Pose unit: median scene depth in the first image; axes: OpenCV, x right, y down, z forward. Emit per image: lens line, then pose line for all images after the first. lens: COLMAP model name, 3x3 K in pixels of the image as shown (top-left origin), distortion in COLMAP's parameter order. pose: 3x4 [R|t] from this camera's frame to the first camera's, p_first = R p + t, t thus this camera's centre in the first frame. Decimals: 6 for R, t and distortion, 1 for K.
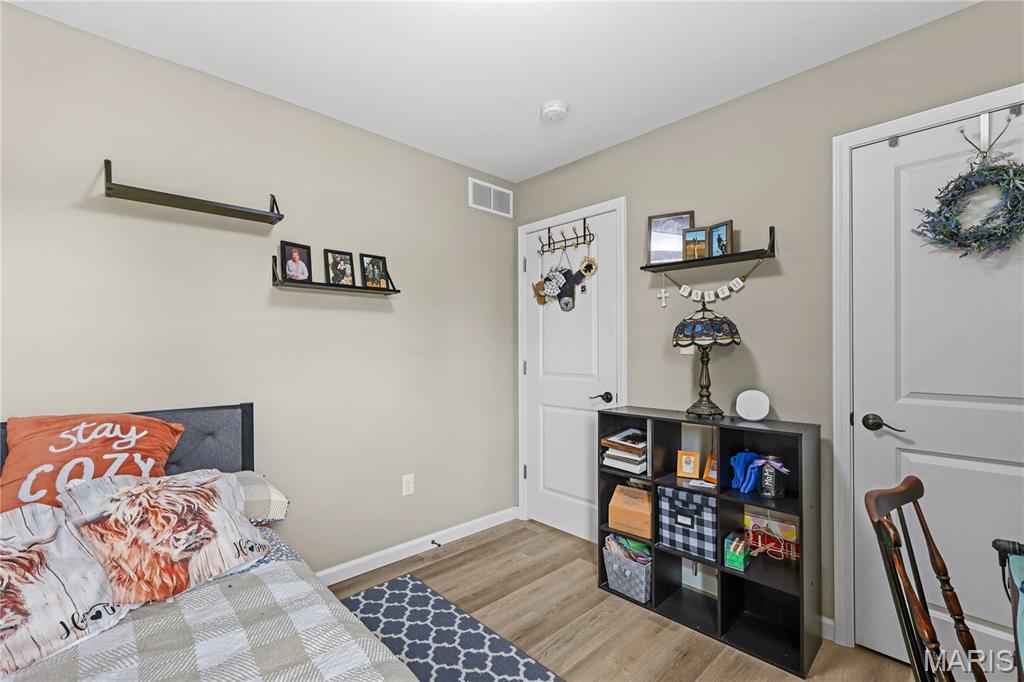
lens RADIAL K [[445.6, 0, 516.3], [0, 445.6, 349.3], [0, 0, 1]] dist [0.003224, 0.000957]
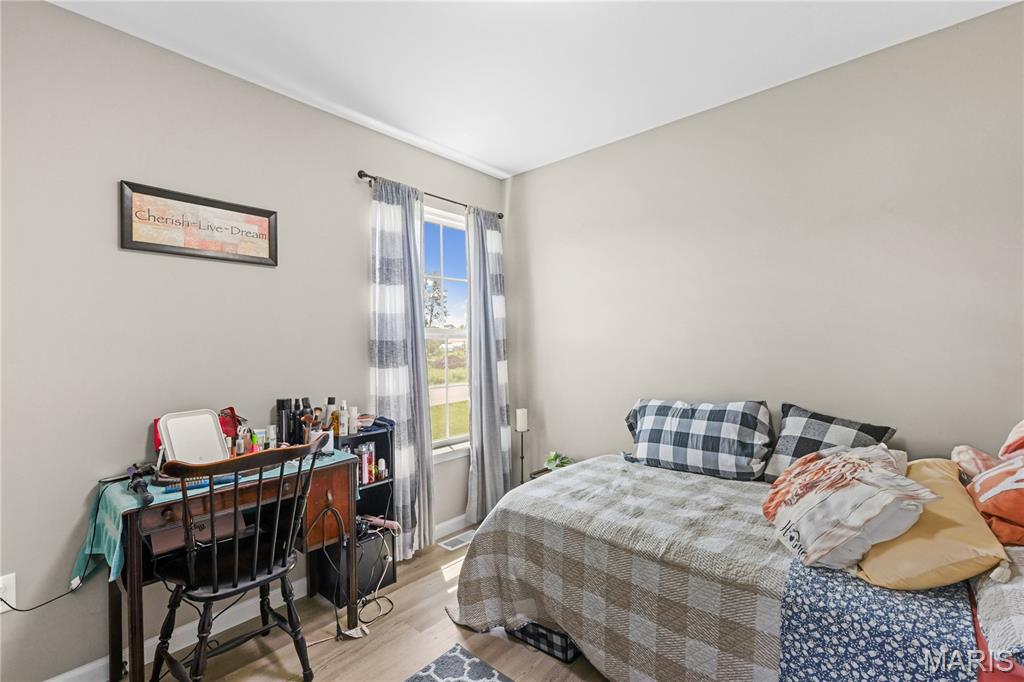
lens RADIAL K [[445.6, 0, 512.0], [0, 445.6, 342.5], [0, 0, 1]] dist [0.003224, 0.000957]
pose [[-0.995643, 0.021080, -0.090835, 0.062226], [0.021554, 0.999759, -0.004234, 0.000506], [0.090723, -0.006173, -0.995857, 1.101520]]
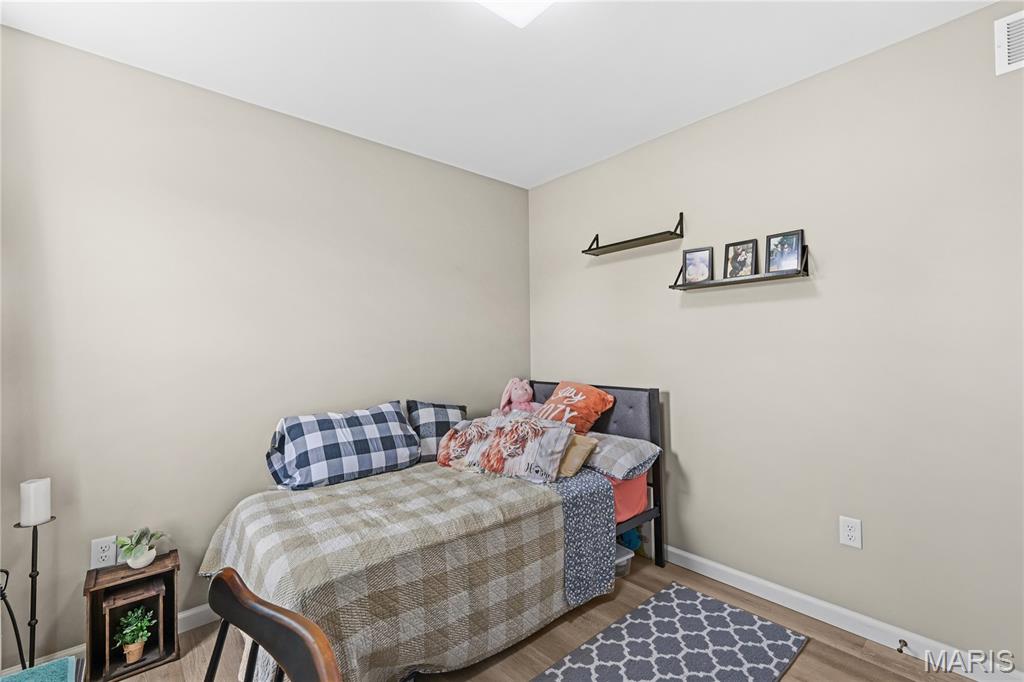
lens RADIAL K [[445.6, 0, 509.9], [0, 445.6, 339.4], [0, 0, 1]] dist [0.003224, 0.000957]
pose [[-0.043974, -0.014067, -0.998934, 0.583378], [0.014043, 0.999793, -0.014697, -0.004999], [0.998934, -0.014674, -0.043767, 0.556891]]
